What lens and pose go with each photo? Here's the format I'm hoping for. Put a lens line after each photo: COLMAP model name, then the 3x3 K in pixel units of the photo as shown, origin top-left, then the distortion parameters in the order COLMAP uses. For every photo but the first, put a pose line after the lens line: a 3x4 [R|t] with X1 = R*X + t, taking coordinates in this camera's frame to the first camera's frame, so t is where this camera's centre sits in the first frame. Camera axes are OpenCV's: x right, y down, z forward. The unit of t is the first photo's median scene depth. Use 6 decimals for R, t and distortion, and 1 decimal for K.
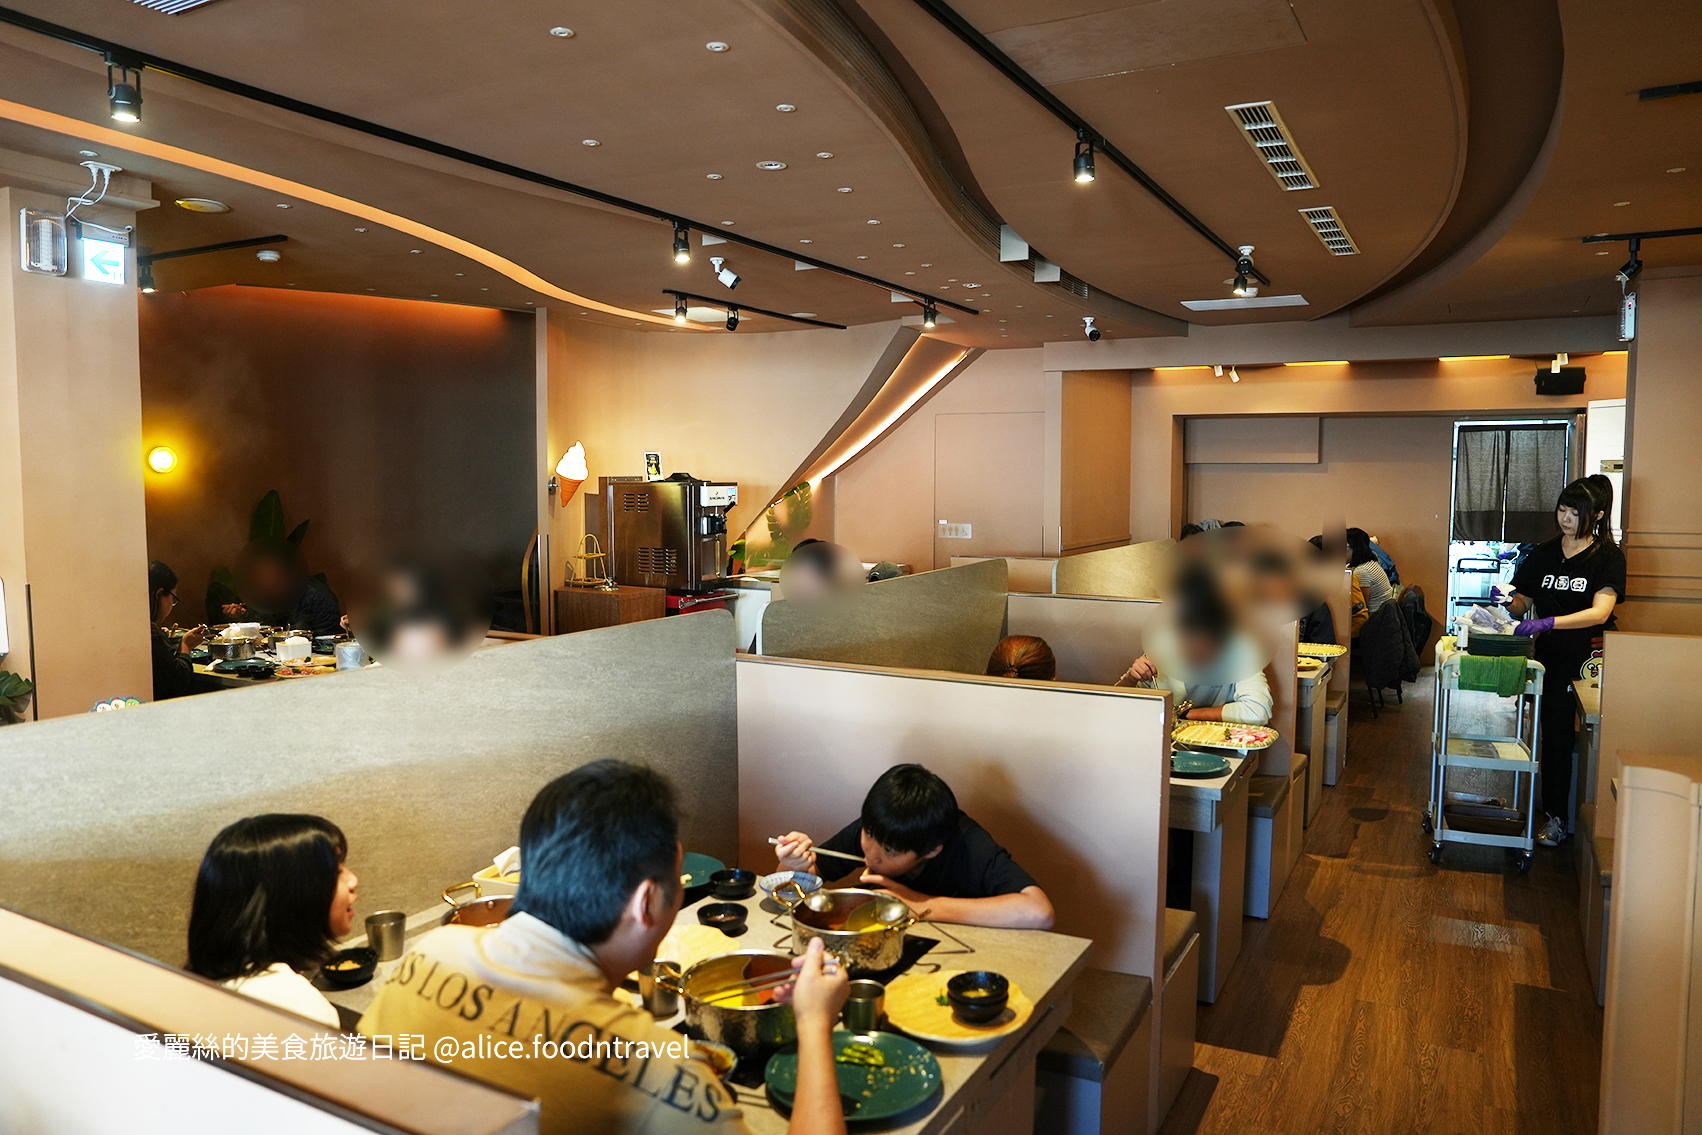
lens RADIAL K [[1158.6, 0, 851.3], [0, 1158.6, 564.8], [0, 0, 1]] dist [-0.066588, 0.002639]
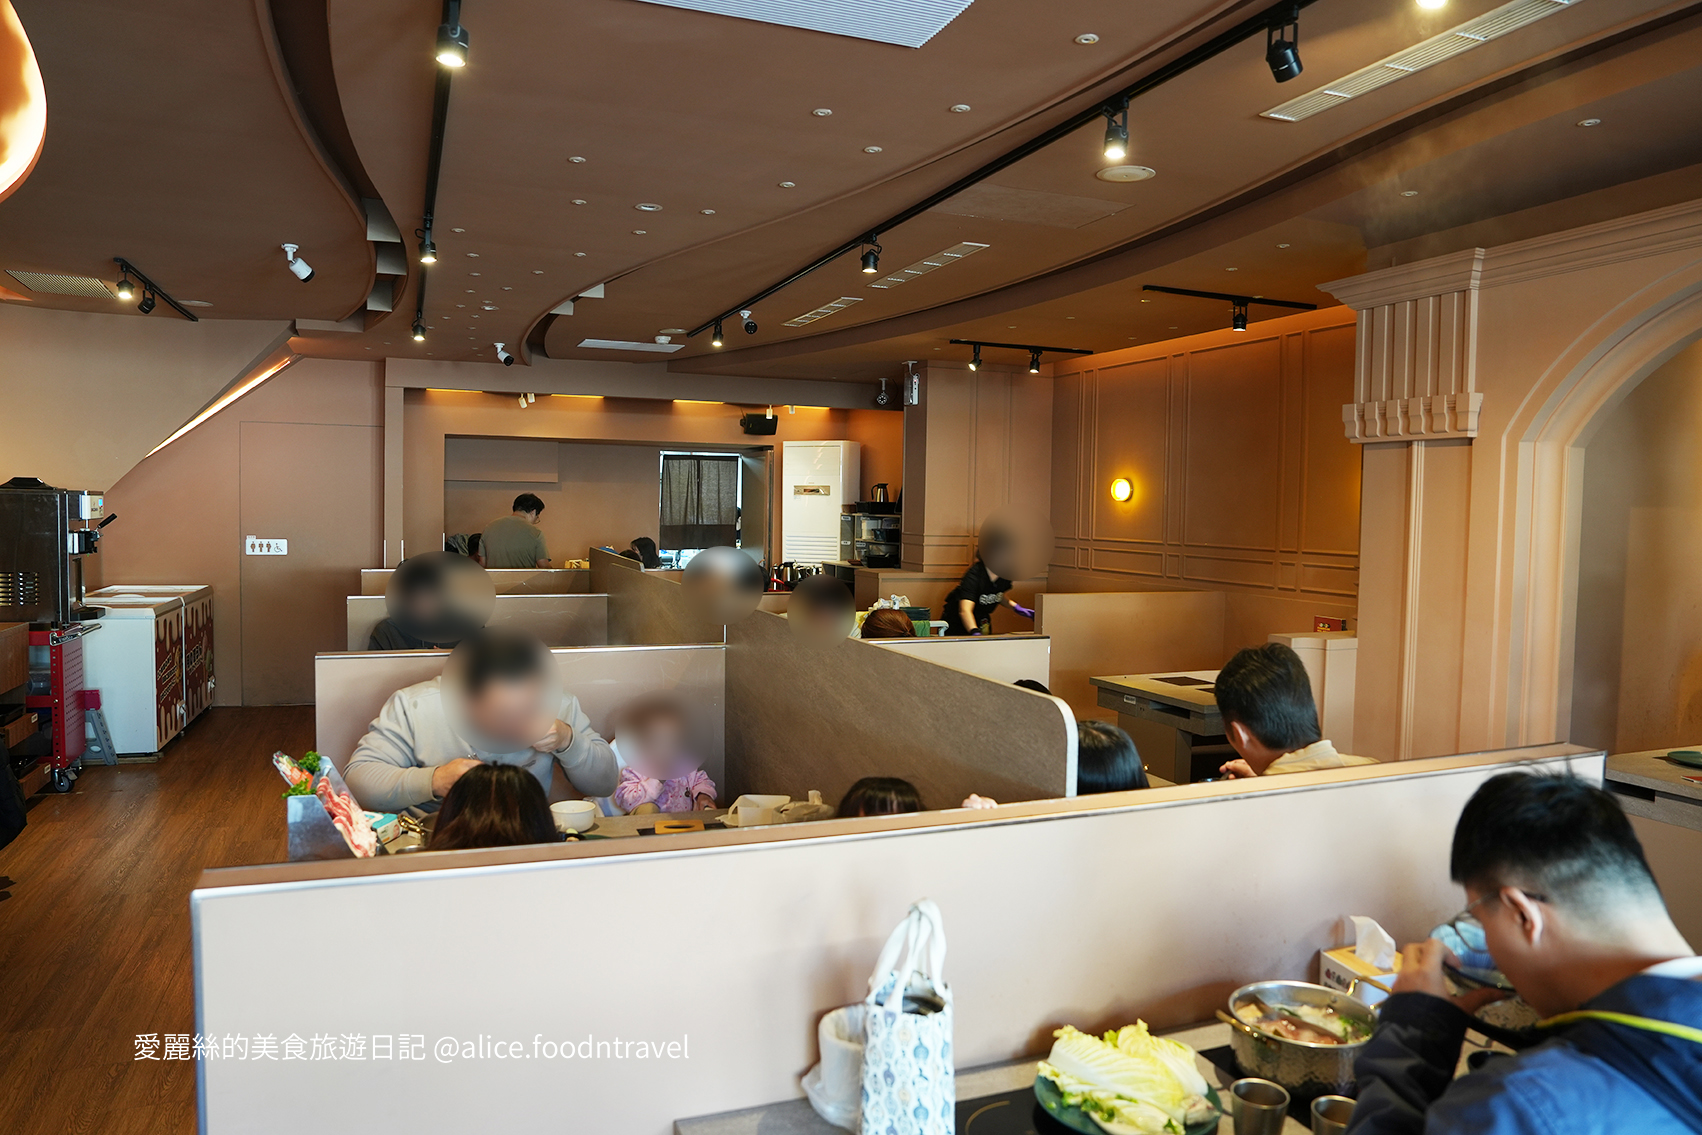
lens RADIAL K [[1158.6, 0, 852.4], [0, 1158.6, 569.4], [0, 0, 1]] dist [-0.066588, 0.002639]
pose [[0.635553, -0.031560, 0.771412, -0.325367], [0.041398, 0.999120, 0.006769, 0.001867], [-0.770947, 0.027633, 0.636300, 0.054521]]
